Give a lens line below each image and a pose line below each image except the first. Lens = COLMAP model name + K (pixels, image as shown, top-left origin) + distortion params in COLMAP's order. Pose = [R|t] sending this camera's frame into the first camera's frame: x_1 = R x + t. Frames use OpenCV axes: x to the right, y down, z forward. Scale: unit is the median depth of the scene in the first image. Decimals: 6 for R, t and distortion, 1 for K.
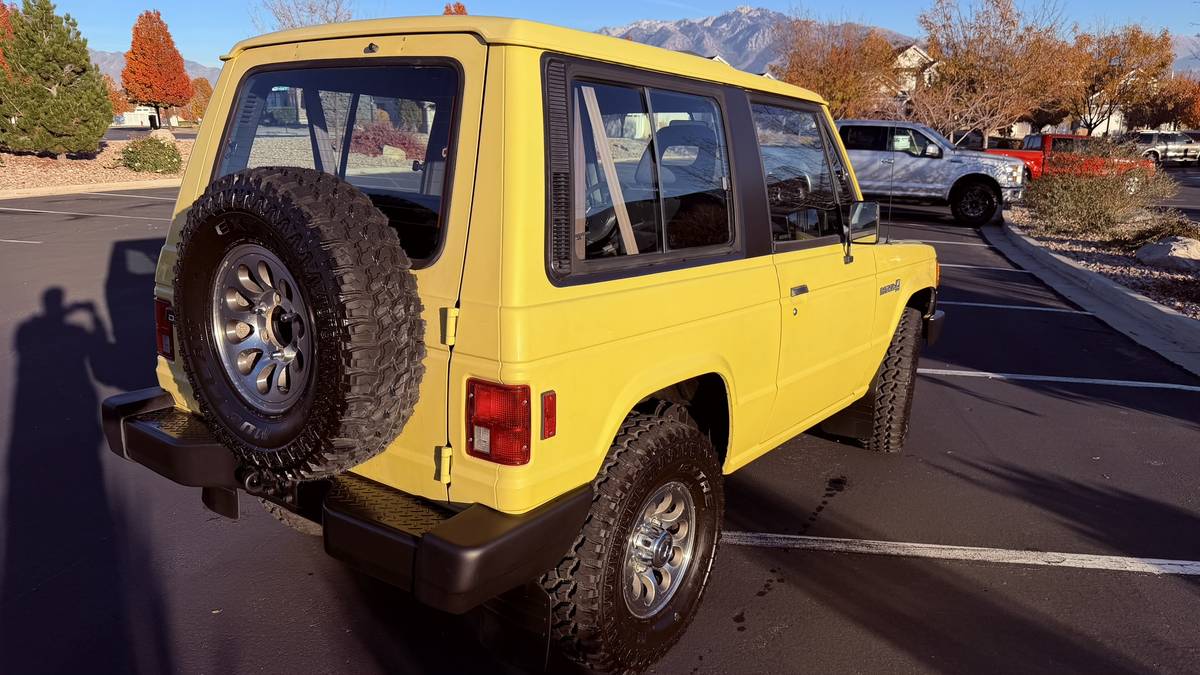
lens RADIAL K [[851.3, 0, 594.4], [0, 851.3, 339.4], [0, 0, 1]] dist [0.042014, -0.050397]
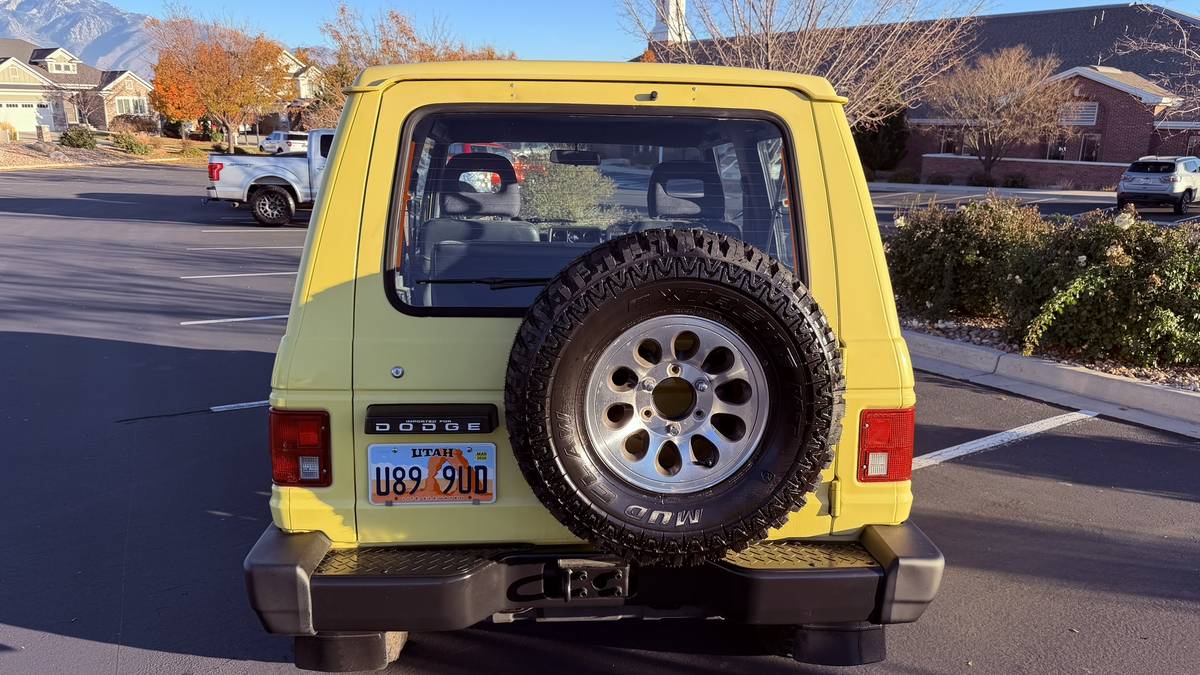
lens RADIAL K [[851.3, 0, 602.7], [0, 851.3, 339.3], [0, 0, 1]] dist [0.042014, -0.050397]
pose [[0.780878, -0.141399, 0.608471, -0.919907], [0.144283, 0.988533, 0.044554, -0.122656], [-0.607793, 0.053000, 0.792325, 0.295883]]
